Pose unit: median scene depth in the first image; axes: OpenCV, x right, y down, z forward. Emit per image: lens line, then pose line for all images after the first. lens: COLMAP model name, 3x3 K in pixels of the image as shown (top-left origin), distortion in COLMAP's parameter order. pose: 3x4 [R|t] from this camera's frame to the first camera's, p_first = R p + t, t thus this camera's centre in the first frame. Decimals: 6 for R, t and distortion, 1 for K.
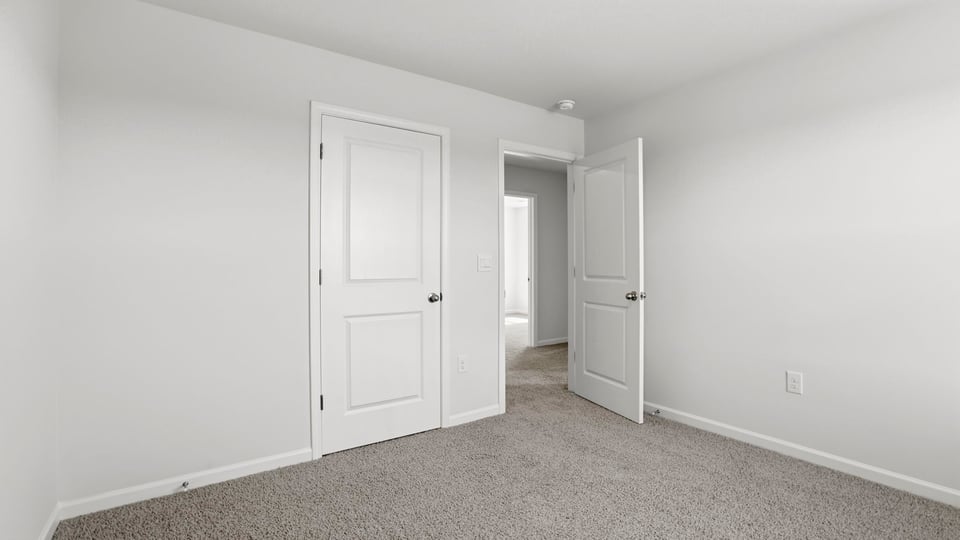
lens RADIAL K [[438.7, 0, 484.7], [0, 438.7, 264.8], [0, 0, 1]] dist [0.000703, -0.001692]
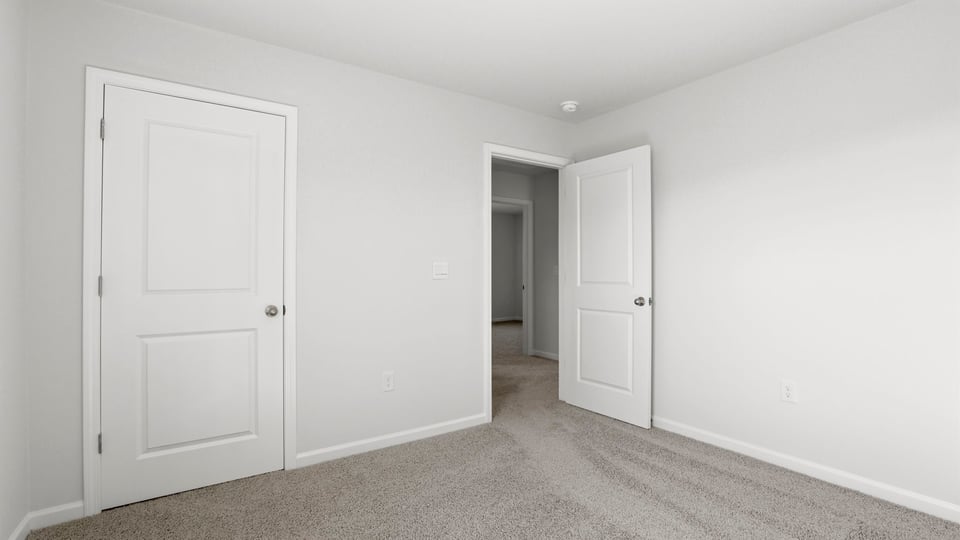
lens RADIAL K [[438.7, 0, 476.4], [0, 438.7, 272.9], [0, 0, 1]] dist [0.000703, -0.001692]
pose [[0.999880, 0.001024, -0.015441, 0.279257], [-0.000957, 0.999990, 0.004353, -0.002154], [0.015445, -0.004337, 0.999871, 0.184115]]
